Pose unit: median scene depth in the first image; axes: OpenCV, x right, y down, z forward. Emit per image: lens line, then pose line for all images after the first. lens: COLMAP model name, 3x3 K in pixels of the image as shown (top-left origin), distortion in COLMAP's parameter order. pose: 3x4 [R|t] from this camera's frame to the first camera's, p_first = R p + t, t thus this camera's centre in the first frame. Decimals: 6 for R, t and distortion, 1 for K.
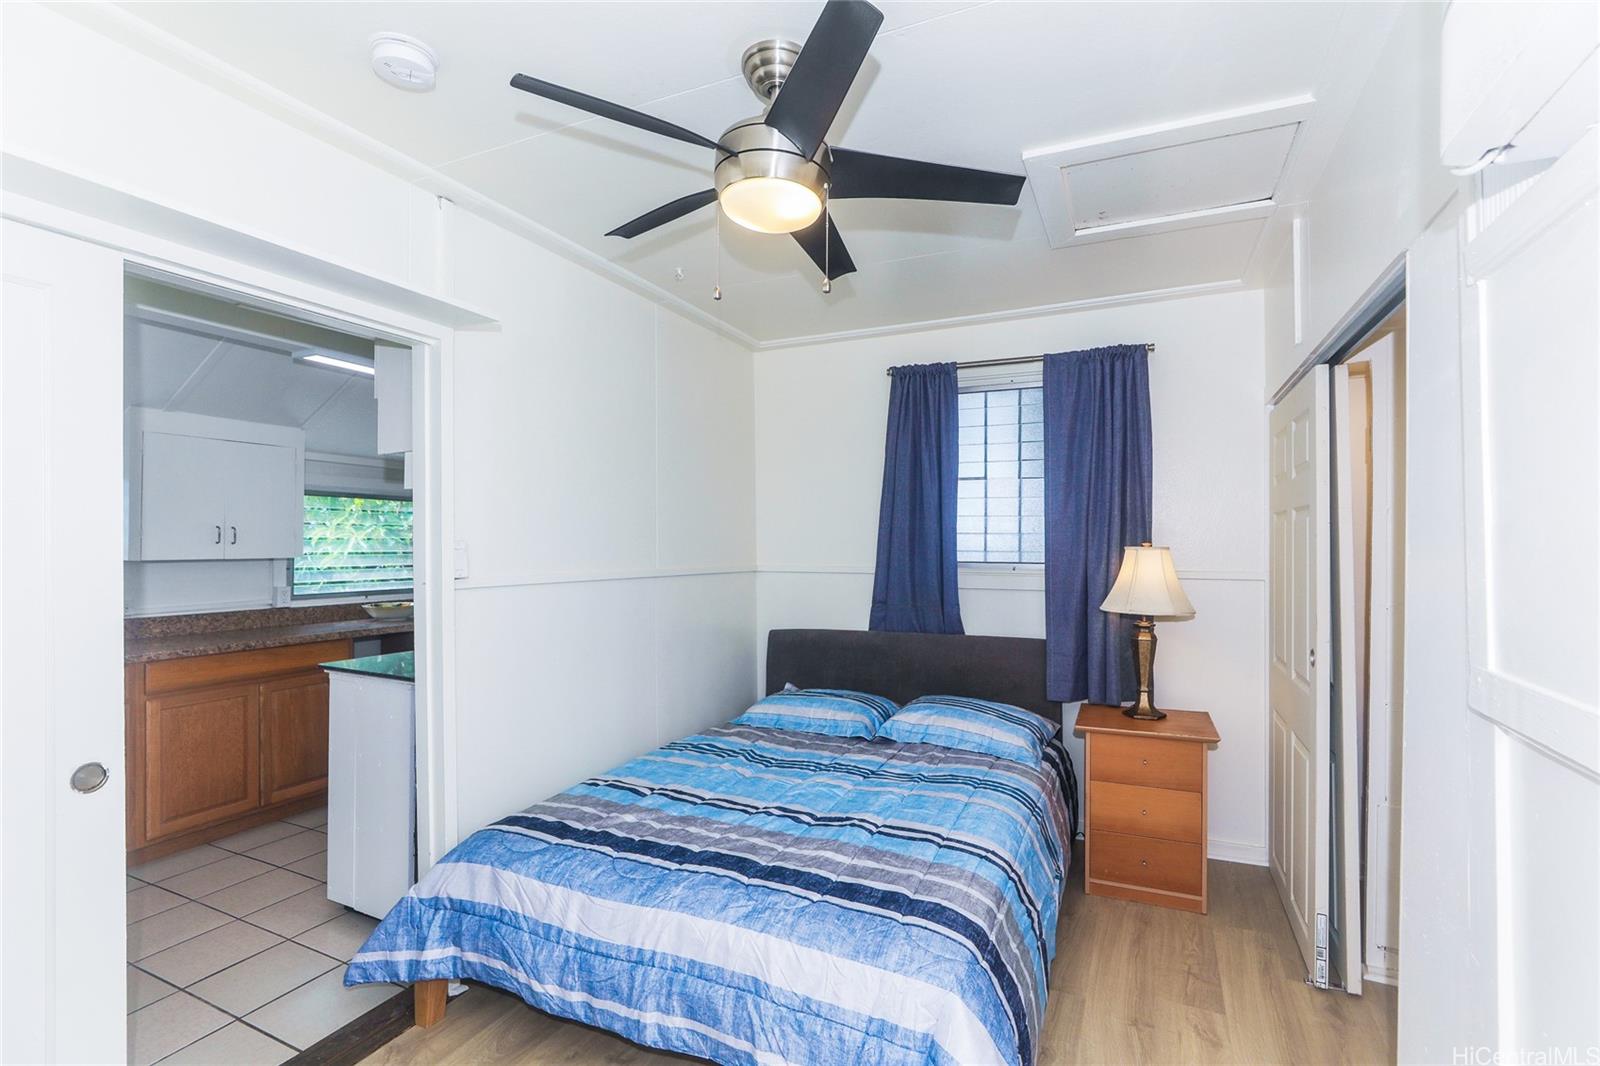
lens RADIAL K [[720.9, 0, 801.0], [0, 720.9, 548.0], [0, 0, 1]] dist [0.002498, 0.002213]
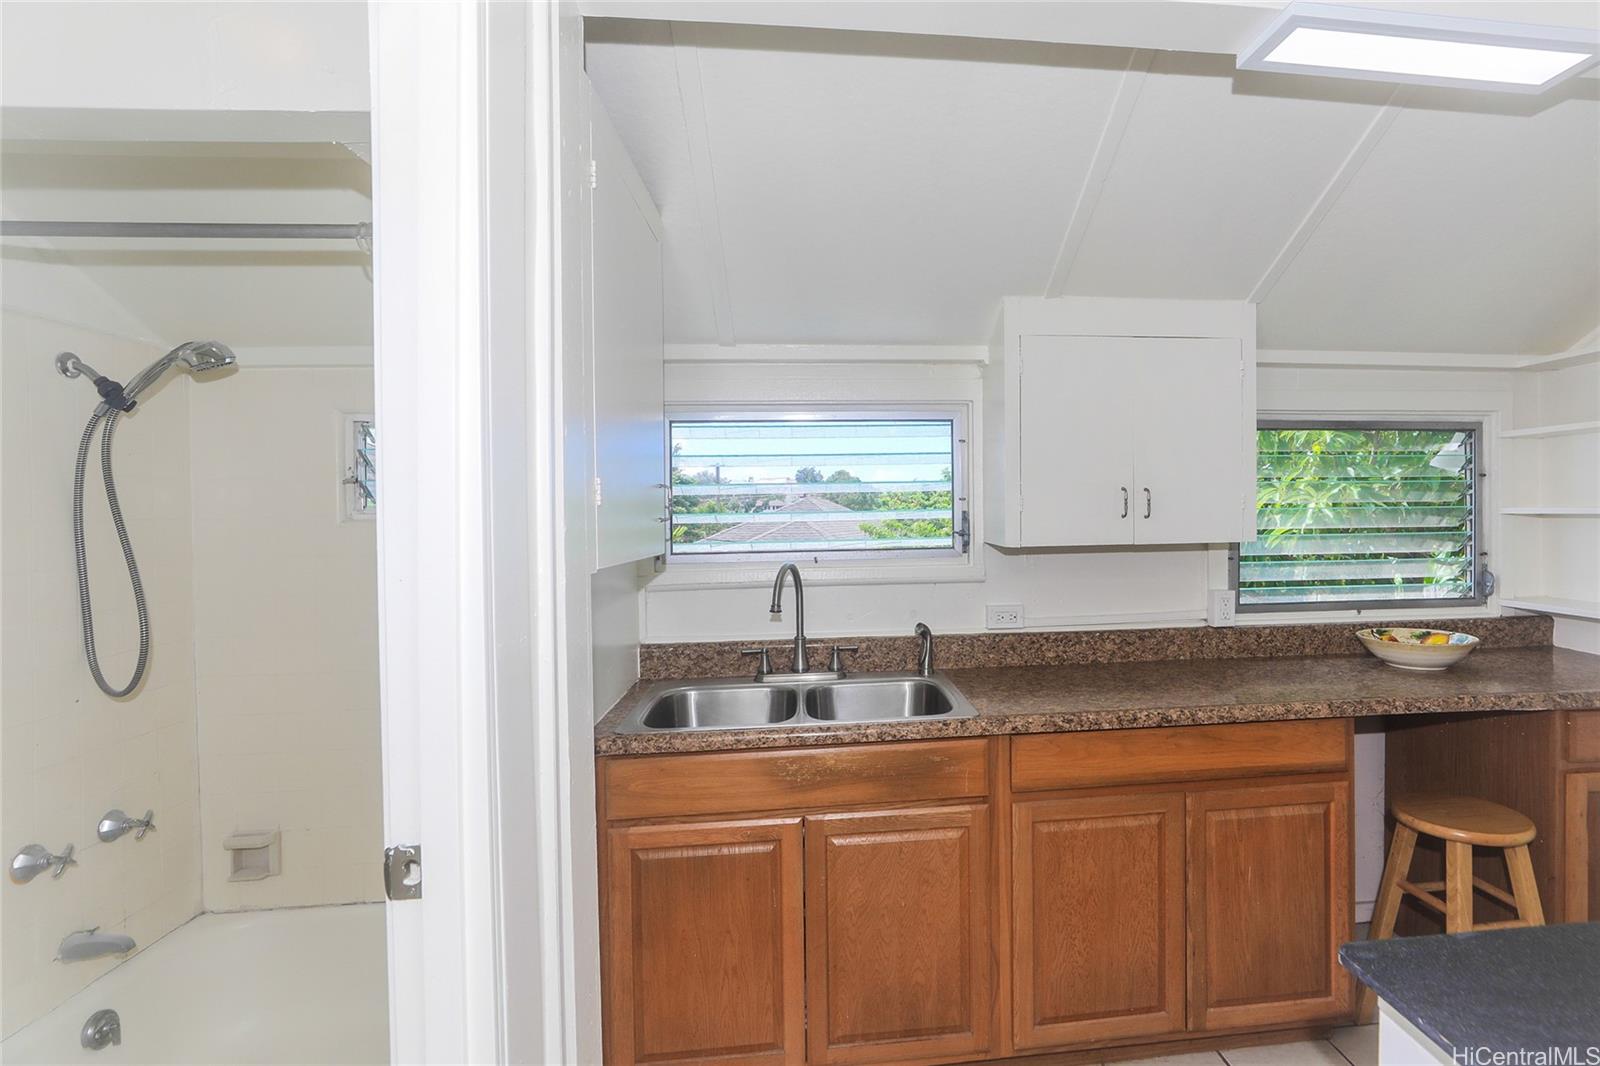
lens RADIAL K [[789.4, 0, 886.7], [0, 789.4, 523.3], [0, 0, 1]] dist [-0.012903, 0.001873]
pose [[0.524485, 0.004633, -0.851407, -0.359250], [0.007505, 0.999921, 0.010065, -0.008707], [0.851386, -0.011669, 0.524409, 0.491565]]
